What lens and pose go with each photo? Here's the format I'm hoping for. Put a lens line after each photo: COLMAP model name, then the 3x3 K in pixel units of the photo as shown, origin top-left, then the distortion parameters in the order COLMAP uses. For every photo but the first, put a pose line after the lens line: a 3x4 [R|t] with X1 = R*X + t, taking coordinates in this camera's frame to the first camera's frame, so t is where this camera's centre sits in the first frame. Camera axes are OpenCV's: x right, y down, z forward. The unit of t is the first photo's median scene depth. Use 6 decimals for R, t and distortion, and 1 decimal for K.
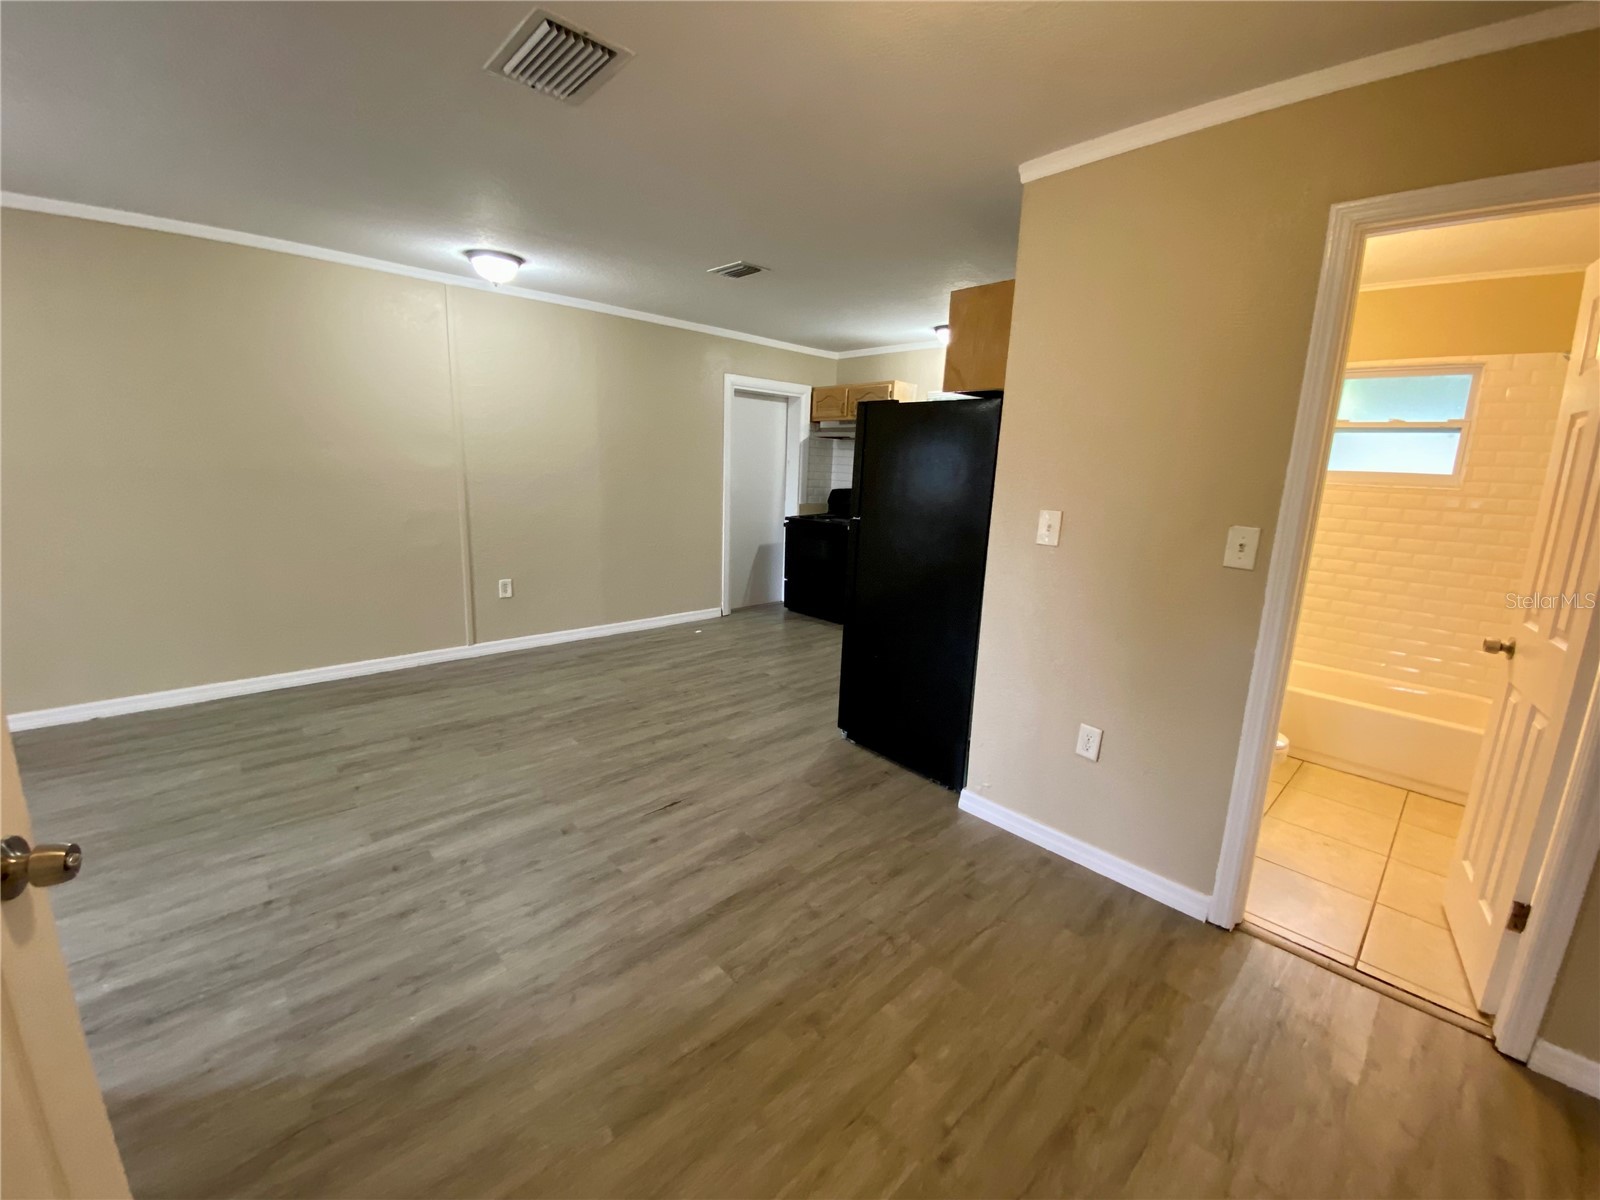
lens RADIAL K [[646.7, 0, 796.7], [0, 646.7, 591.5], [0, 0, 1]] dist [0.024517, -0.022620]
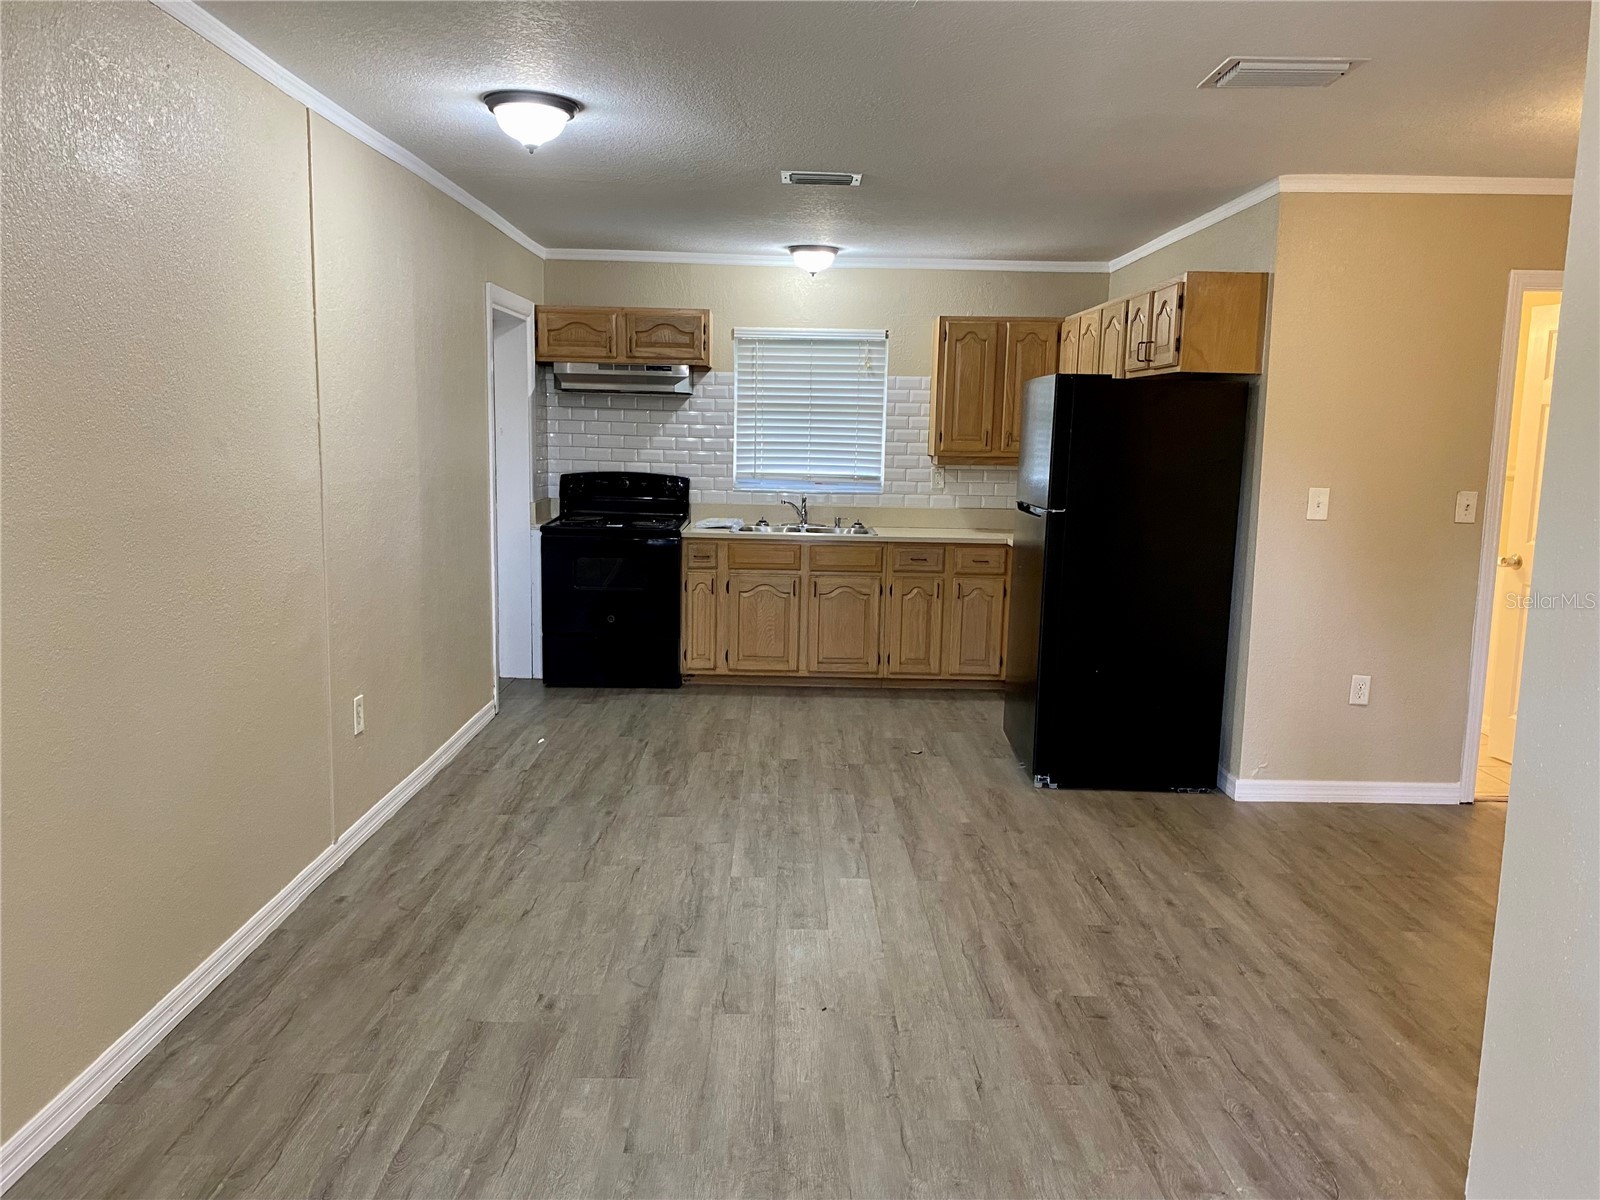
lens RADIAL K [[1207.5, 0, 802.1], [0, 1207.5, 622.9], [0, 0, 1]] dist [0.025495, -0.003714]
pose [[0.674980, -0.140563, 0.724323, -1.548539], [0.148859, 0.987442, 0.052906, -0.126246], [-0.722664, 0.072112, 0.687428, 0.220399]]
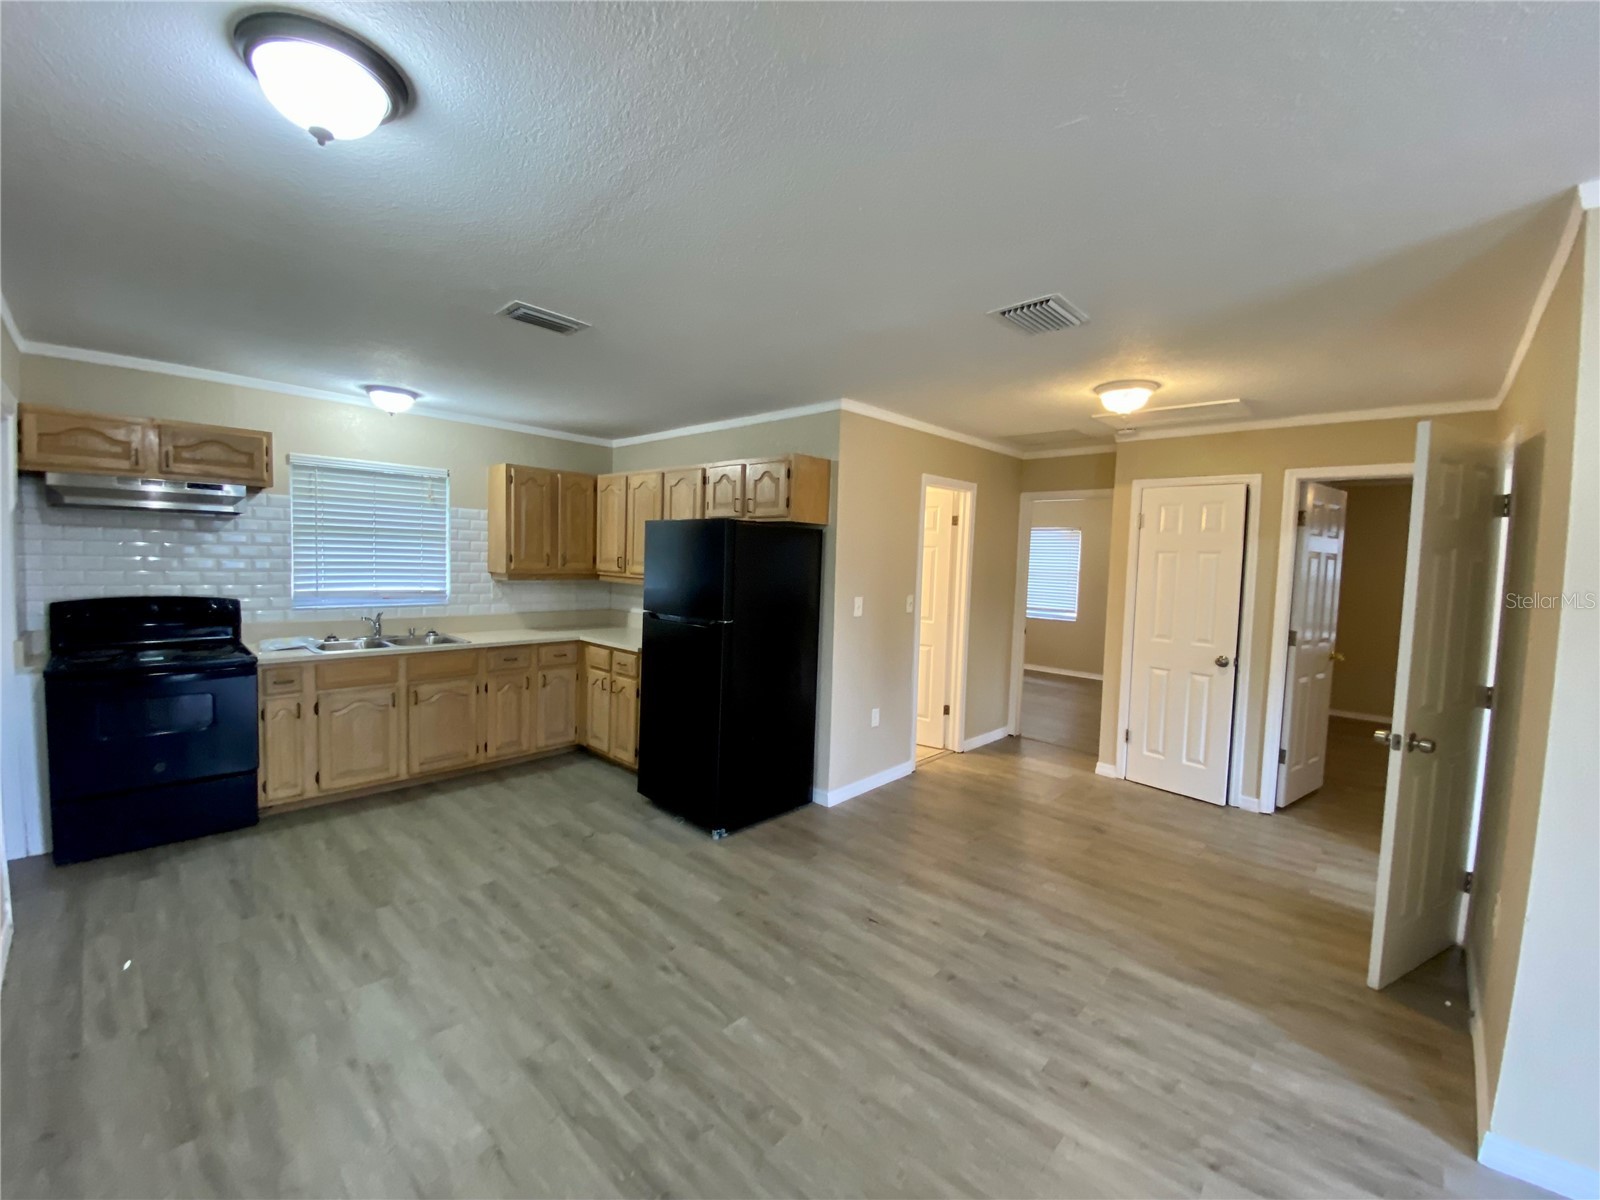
lens RADIAL K [[646.7, 0, 796.7], [0, 646.7, 591.5], [0, 0, 1]] dist [0.024517, -0.022620]
pose [[-0.064990, -0.093751, 0.993472, -1.193435], [0.161452, 0.981472, 0.103180, -0.312931], [-0.984738, 0.167104, -0.048650, 1.129567]]
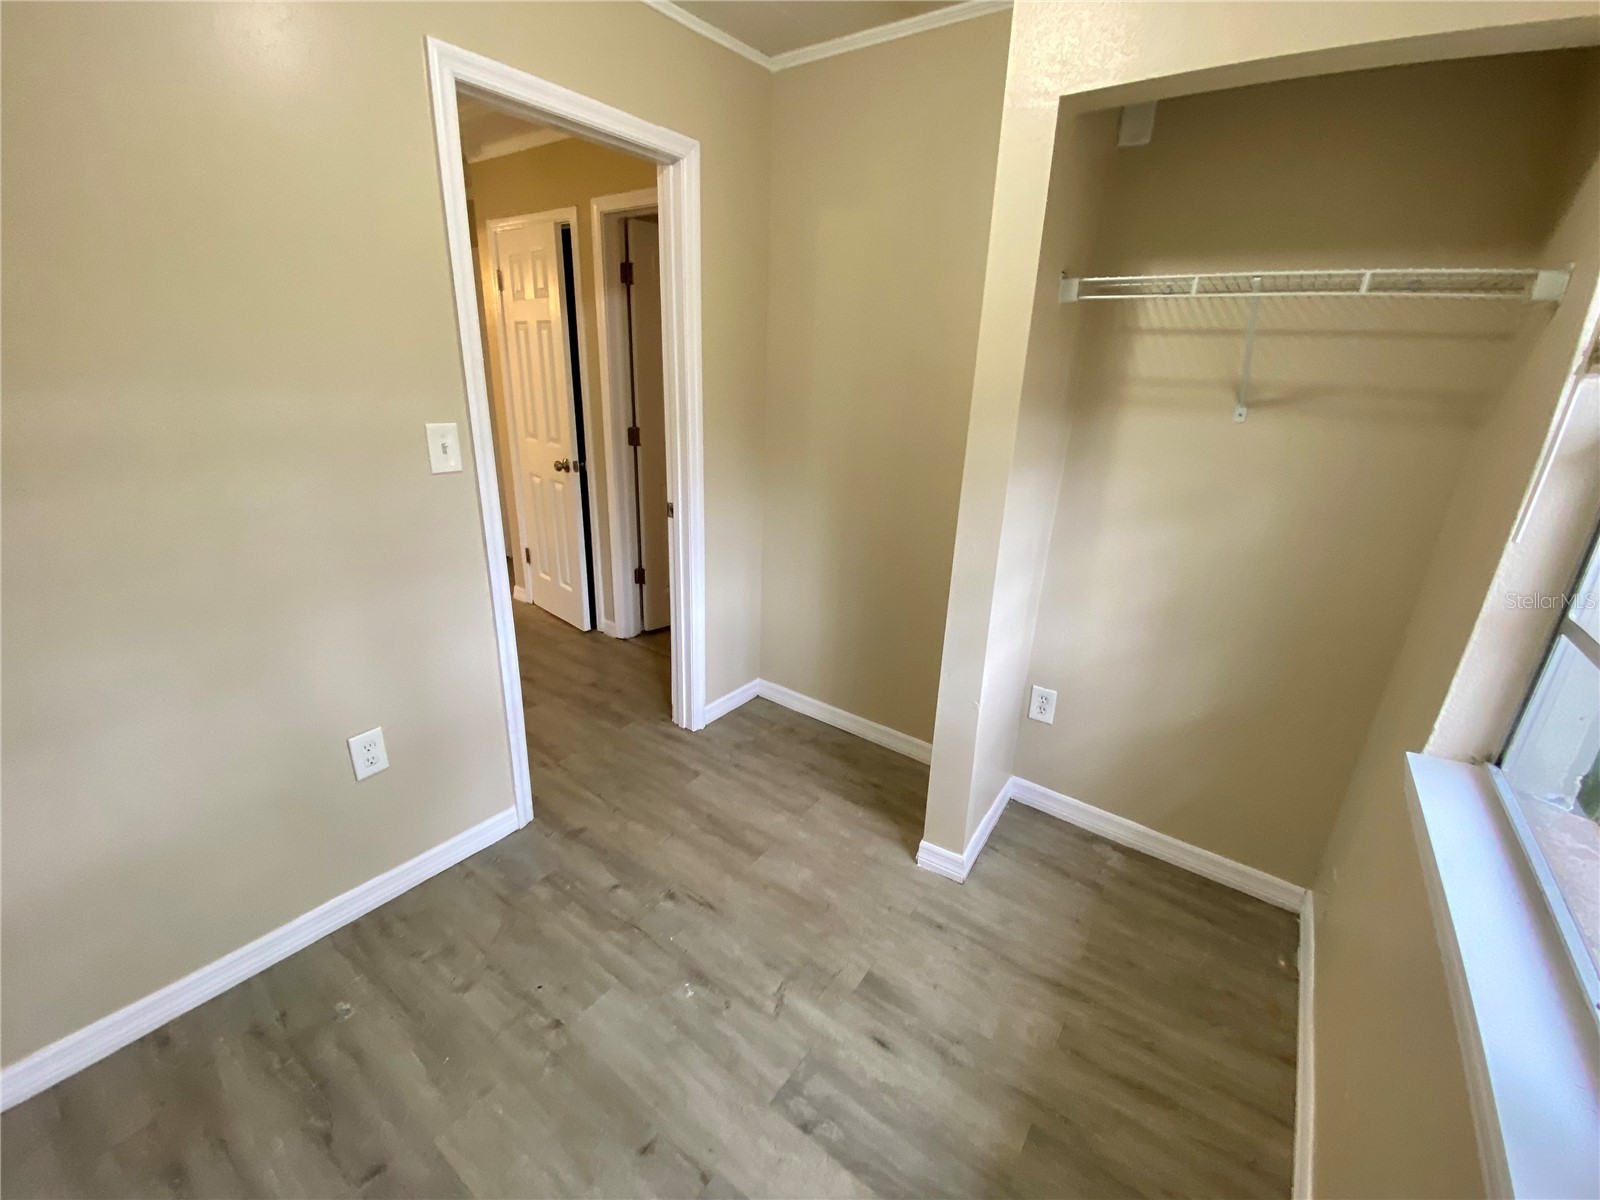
lens RADIAL K [[646.7, 0, 796.7], [0, 646.7, 591.5], [0, 0, 1]] dist [0.024517, -0.022620]
pose [[-0.191970, -0.360536, 0.912777, -1.067883], [0.150005, 0.908368, 0.390342, -0.011970], [-0.969869, 0.211855, -0.120297, -0.230697]]
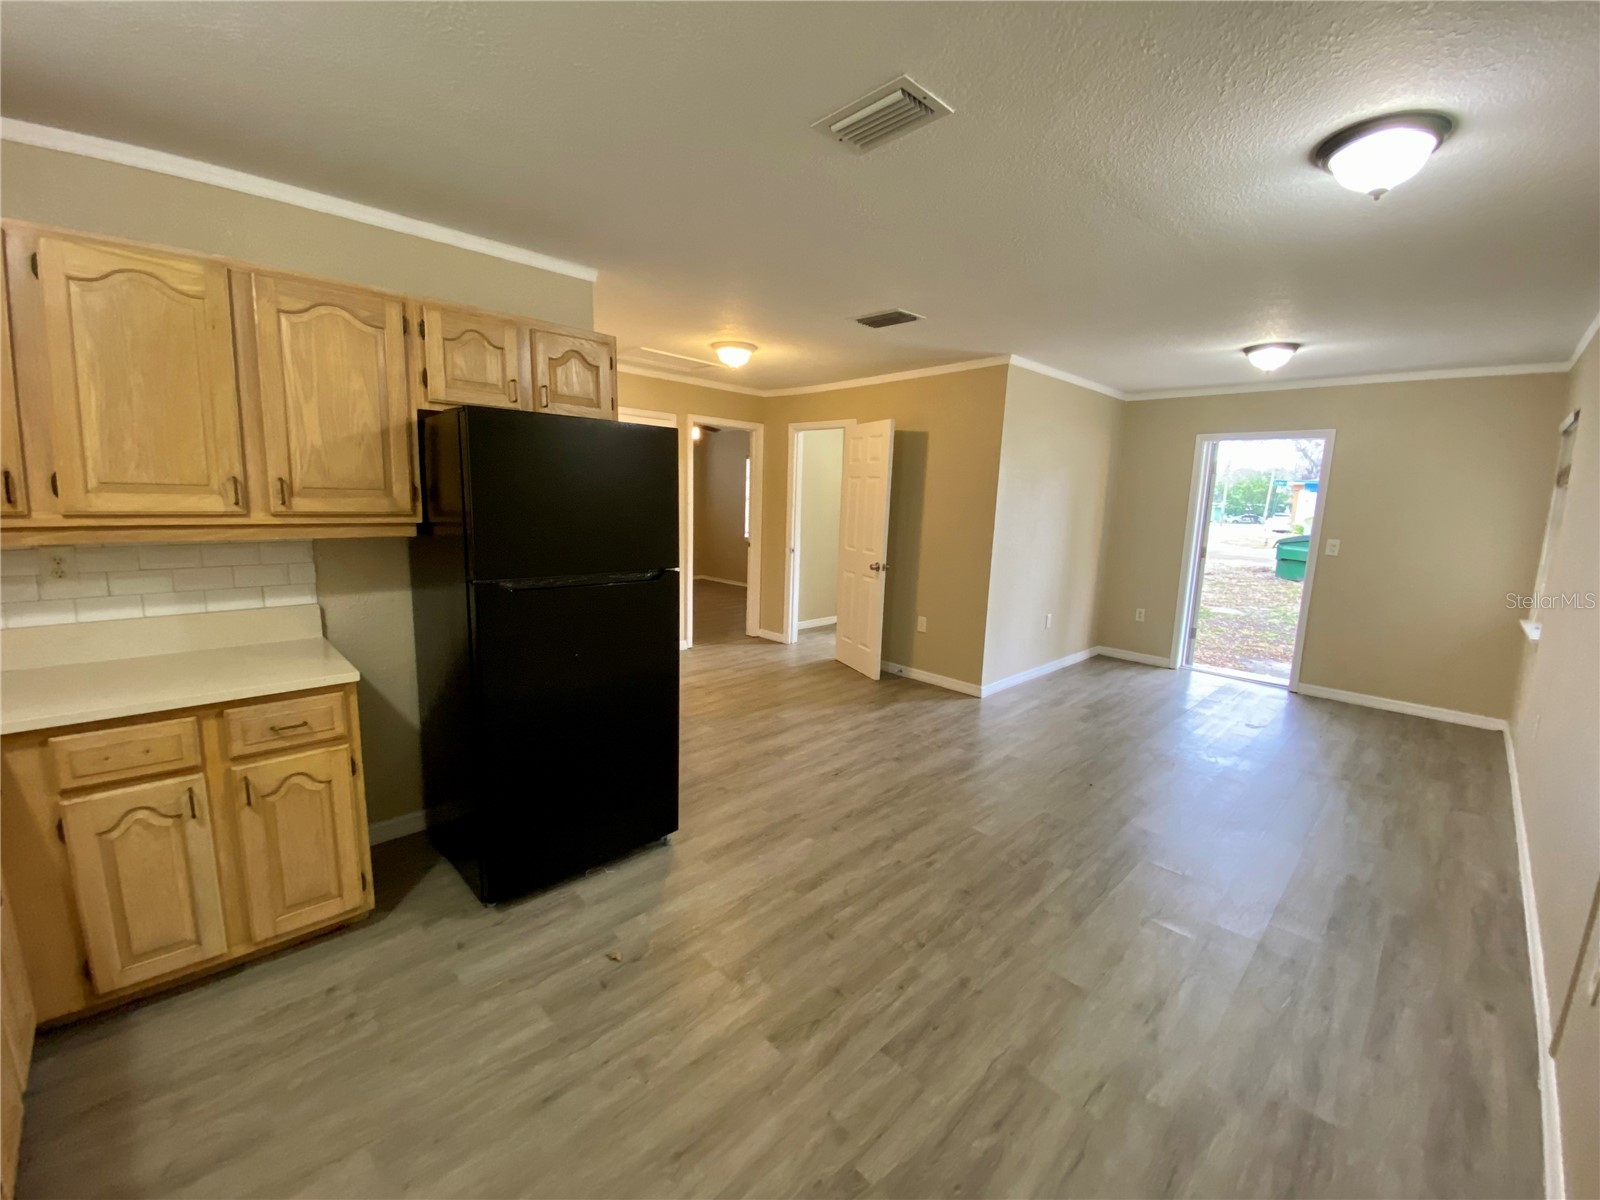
lens RADIAL K [[646.7, 0, 796.7], [0, 646.7, 591.5], [0, 0, 1]] dist [0.024517, -0.022620]
pose [[-0.997437, -0.064132, -0.031714, -0.050841], [-0.071133, 0.936445, 0.343526, -0.460823], [0.007668, 0.344902, -0.938607, 2.164229]]
